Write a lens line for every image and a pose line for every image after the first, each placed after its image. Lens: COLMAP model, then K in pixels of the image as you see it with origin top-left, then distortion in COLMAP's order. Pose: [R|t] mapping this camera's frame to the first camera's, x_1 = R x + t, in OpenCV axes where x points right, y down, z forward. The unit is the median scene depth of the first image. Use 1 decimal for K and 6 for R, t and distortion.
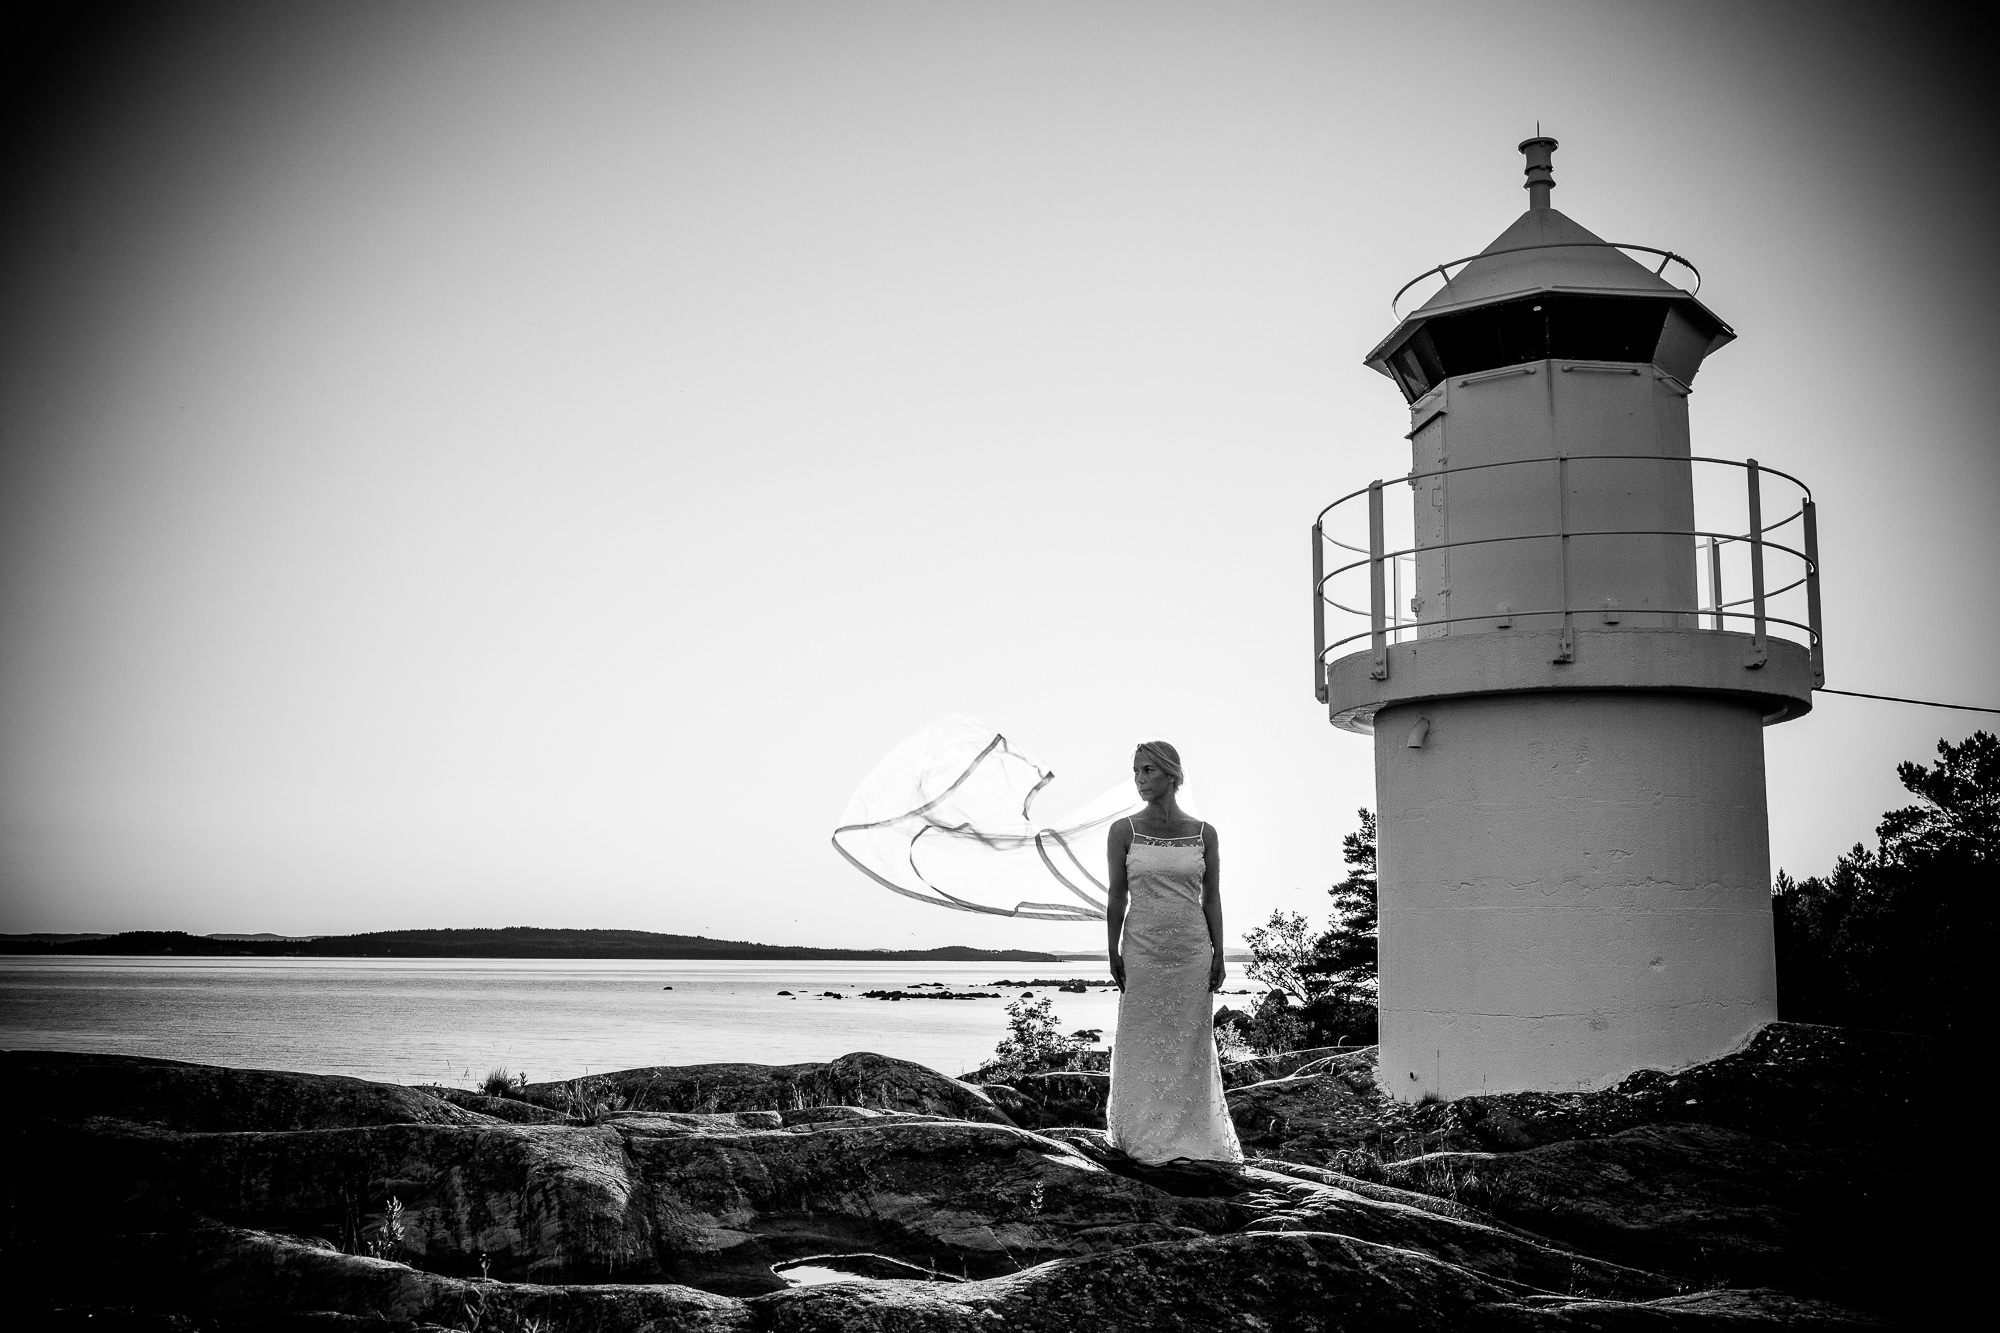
lens RADIAL K [[1933.0, 0, 1000.0], [0, 1933.0, 666.5], [0, 0, 1]] dist [0.010462, -0.025614]
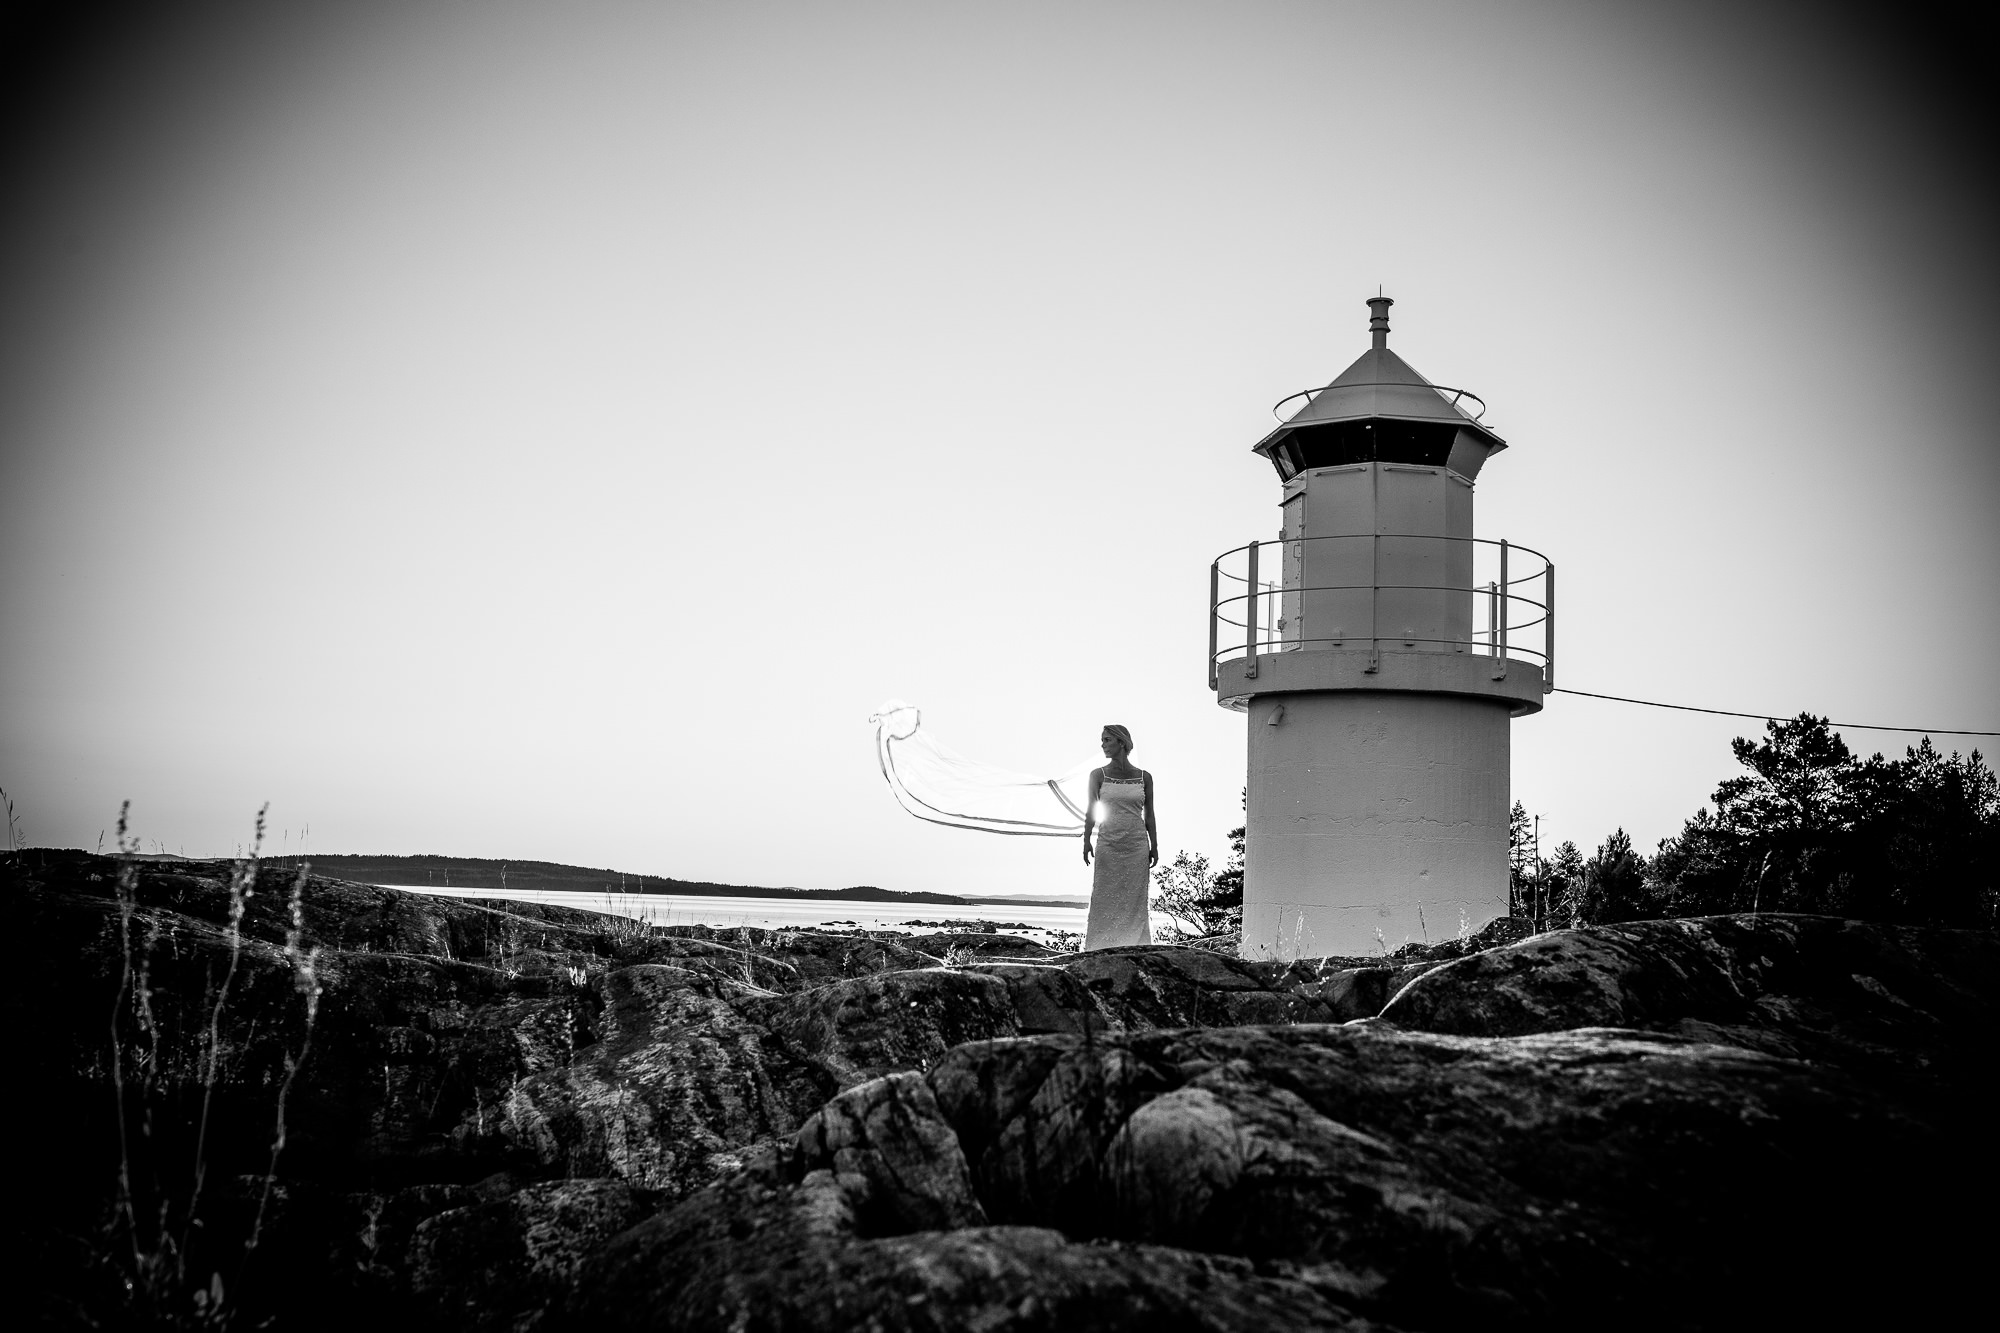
lens RADIAL K [[1934.3, 0, 1000.0], [0, 1934.3, 666.5], [0, 0, 1]] dist [0.000692, 0.002848]
pose [[0.998516, 0.033748, 0.042748, -0.056441], [-0.034973, 0.998989, 0.028235, -0.036385], [-0.041752, -0.029688, 0.998687, -0.453259]]
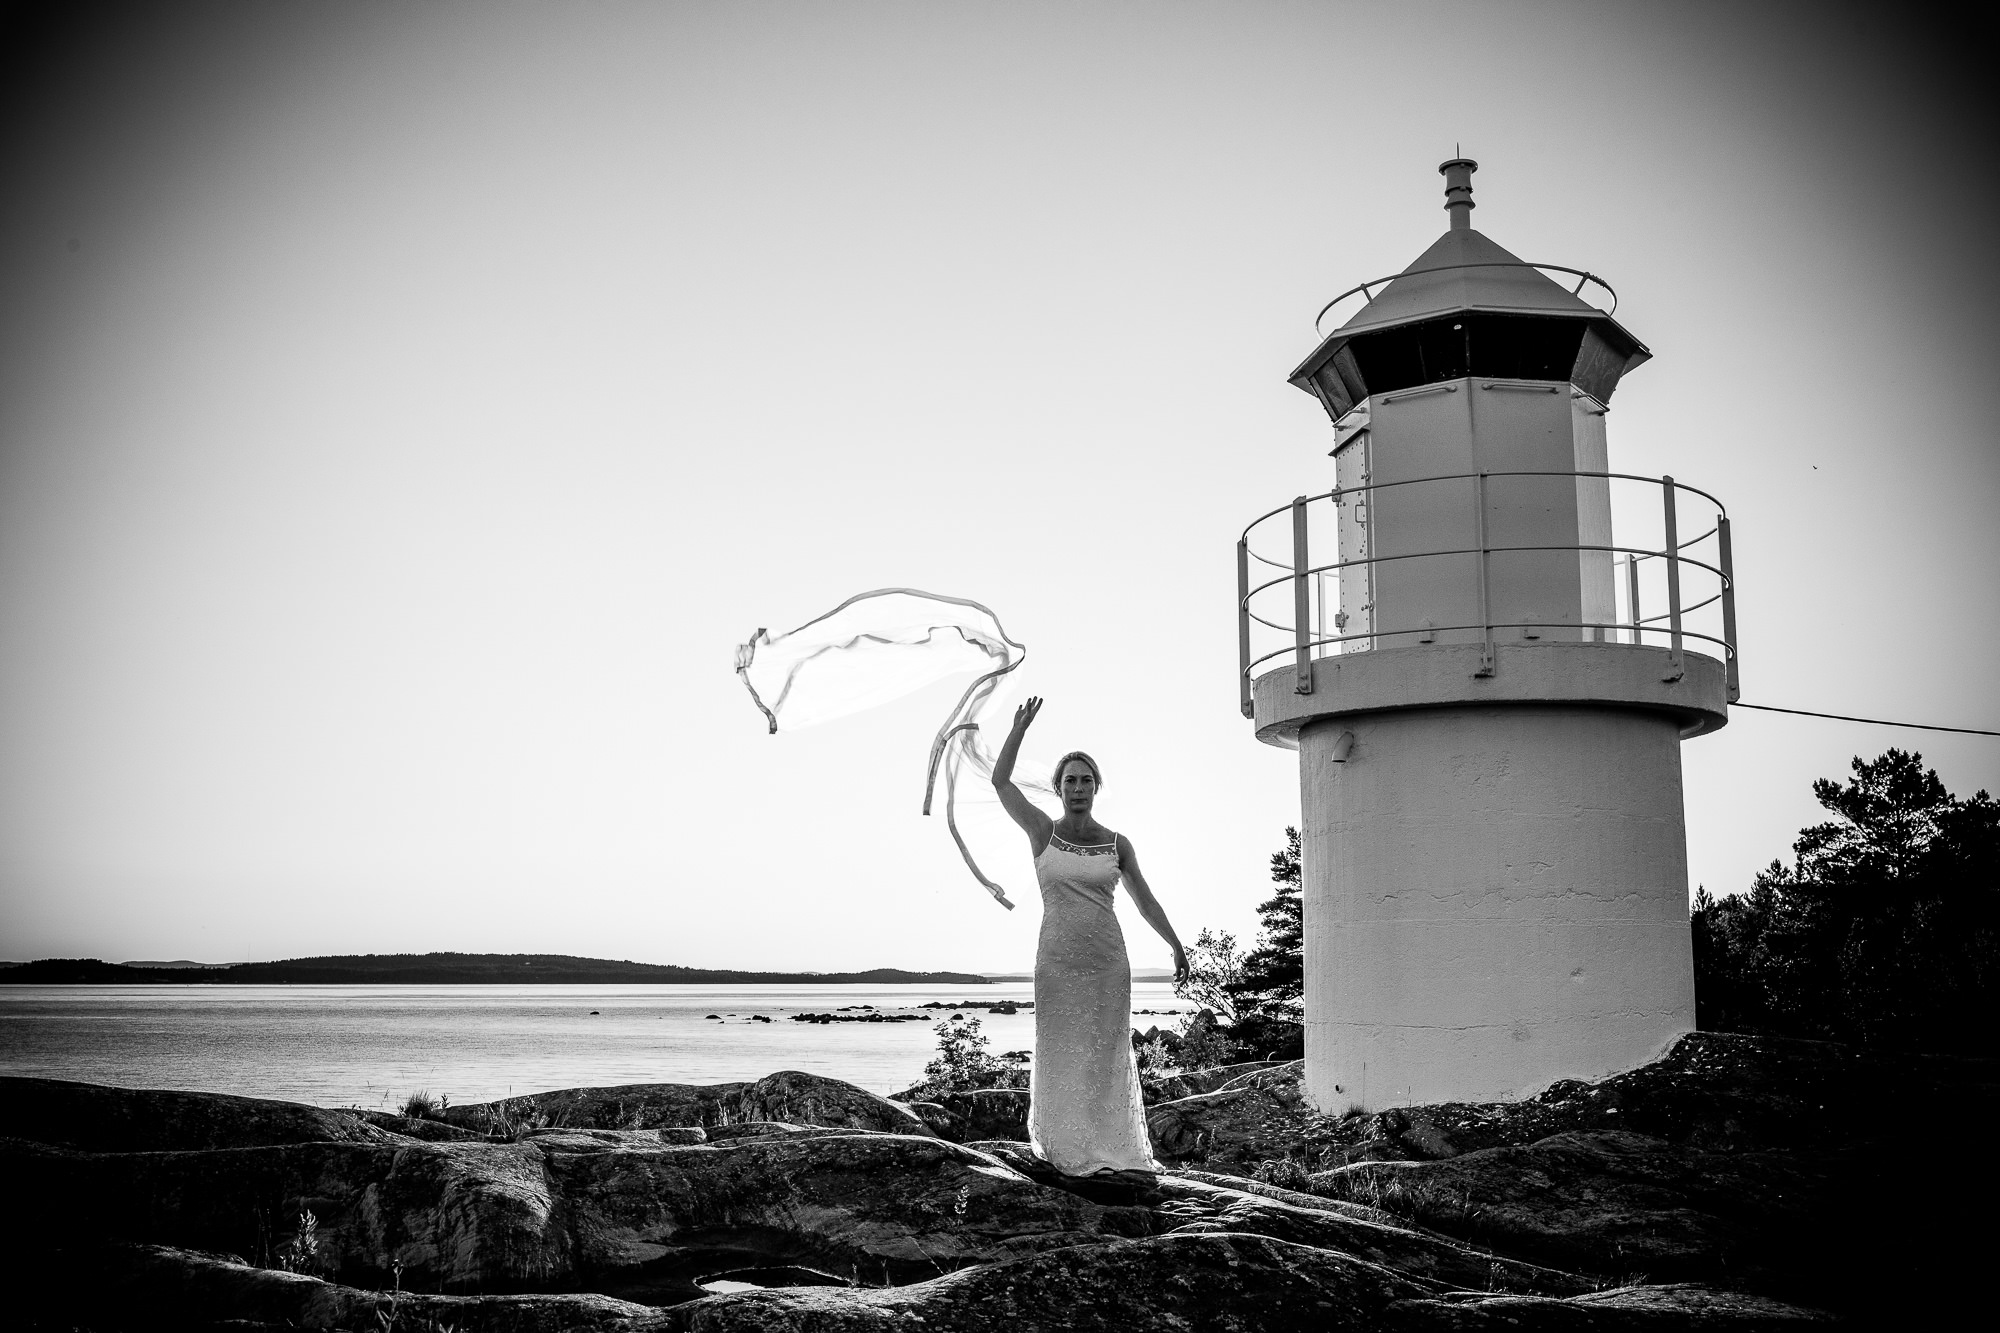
lens RADIAL K [[1933.0, 0, 1000.0], [0, 1933.0, 666.5], [0, 0, 1]] dist [0.010462, -0.025614]
pose [[0.999337, -0.001265, 0.036398, 0.001461], [0.001670, 0.999937, -0.011105, 0.003292], [-0.036382, 0.011159, 0.999276, -0.000192]]
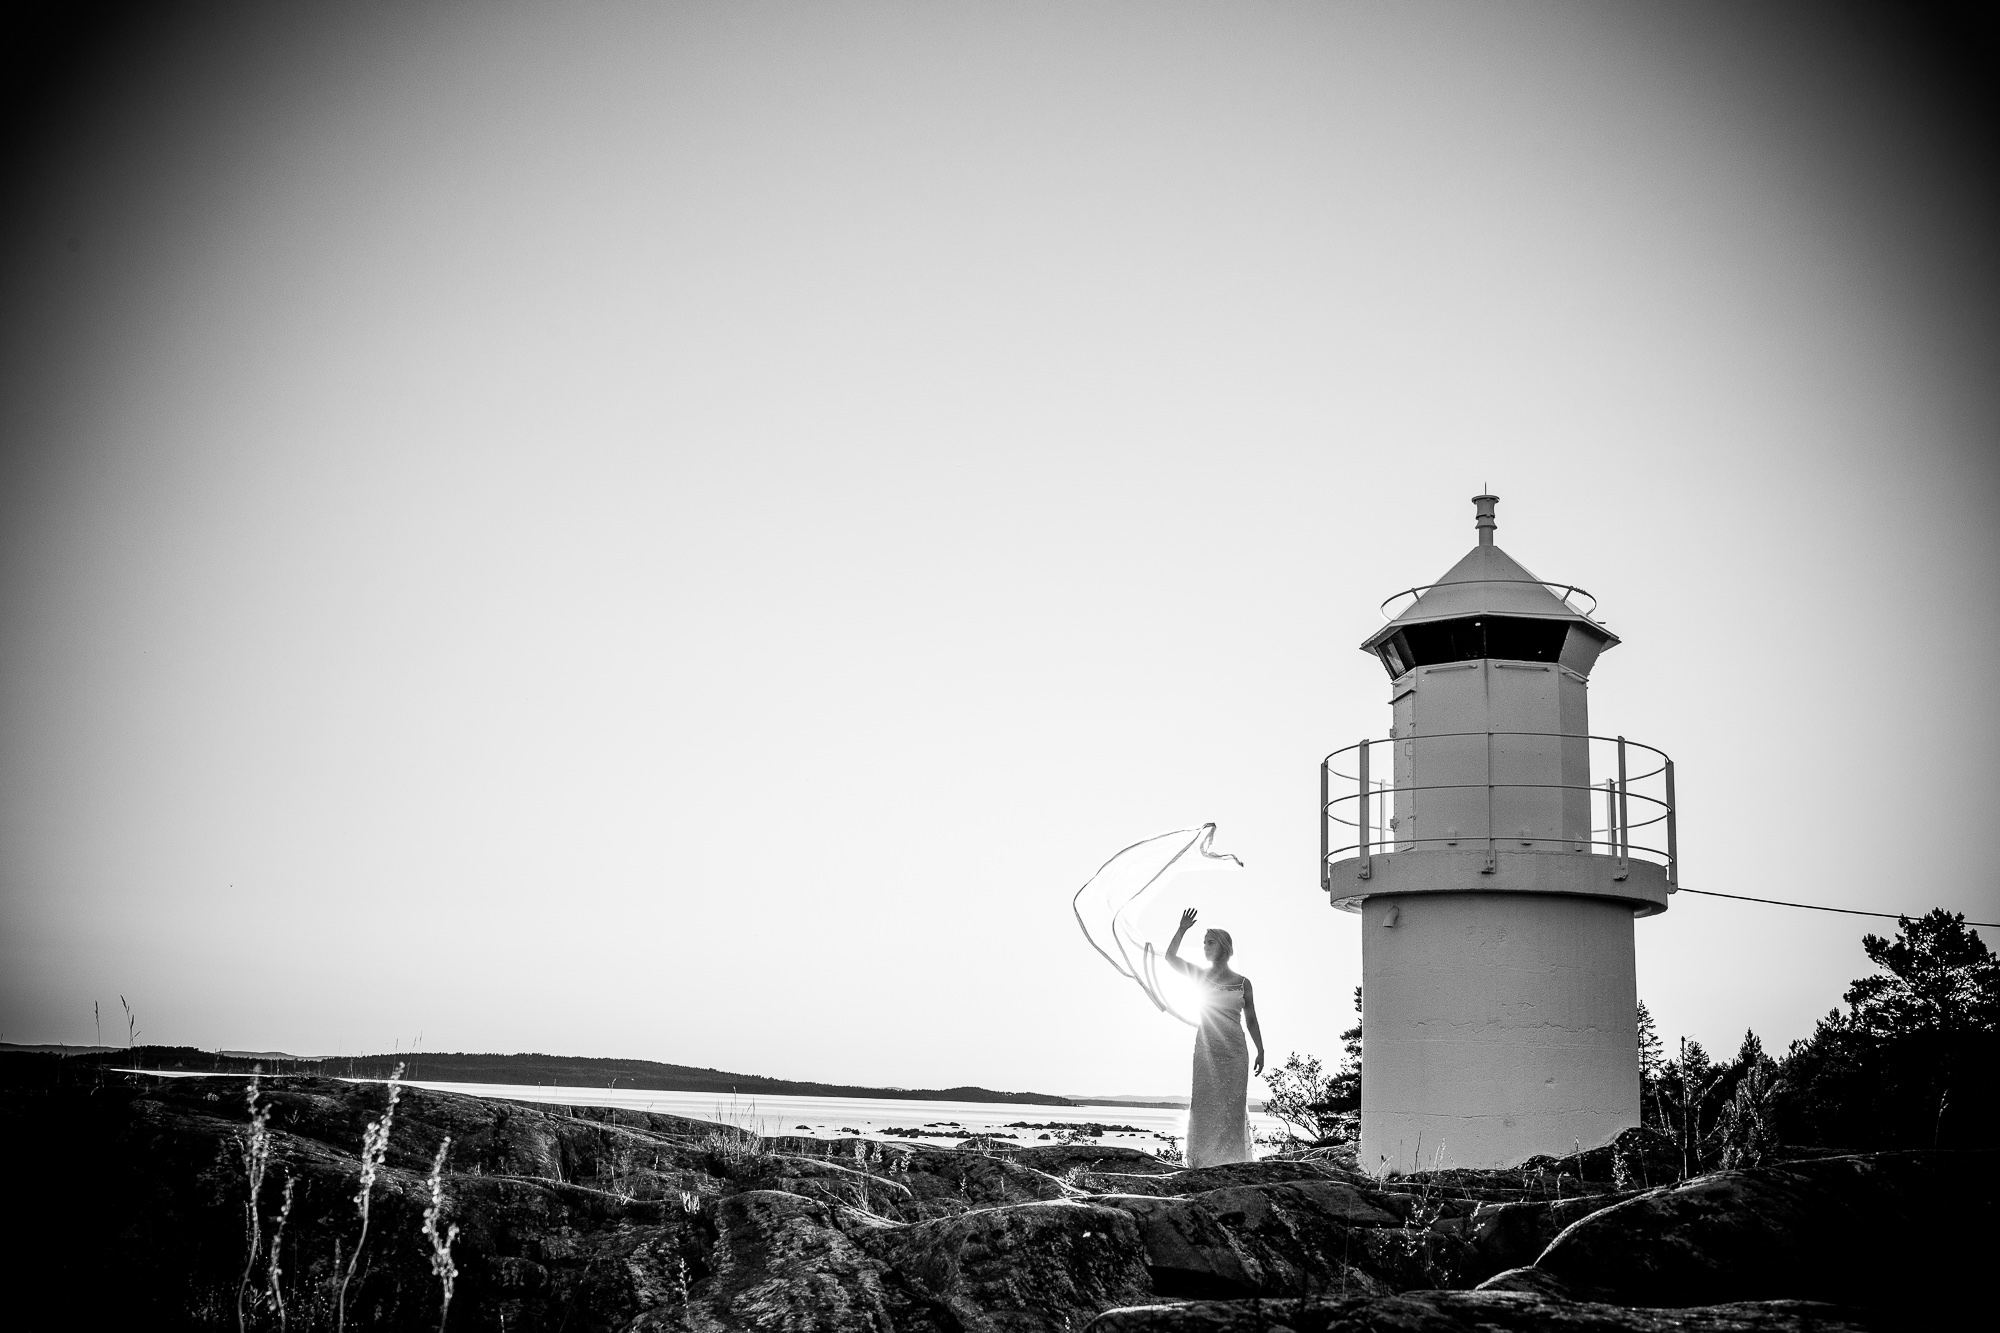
lens RADIAL K [[1933.0, 0, 1000.0], [0, 1933.0, 666.5], [0, 0, 1]] dist [0.010462, -0.025614]
pose [[0.999506, 0.028462, -0.013355, -0.060150], [-0.029338, 0.997058, -0.070818, -0.040600], [0.011300, 0.071175, 0.997400, -0.448781]]
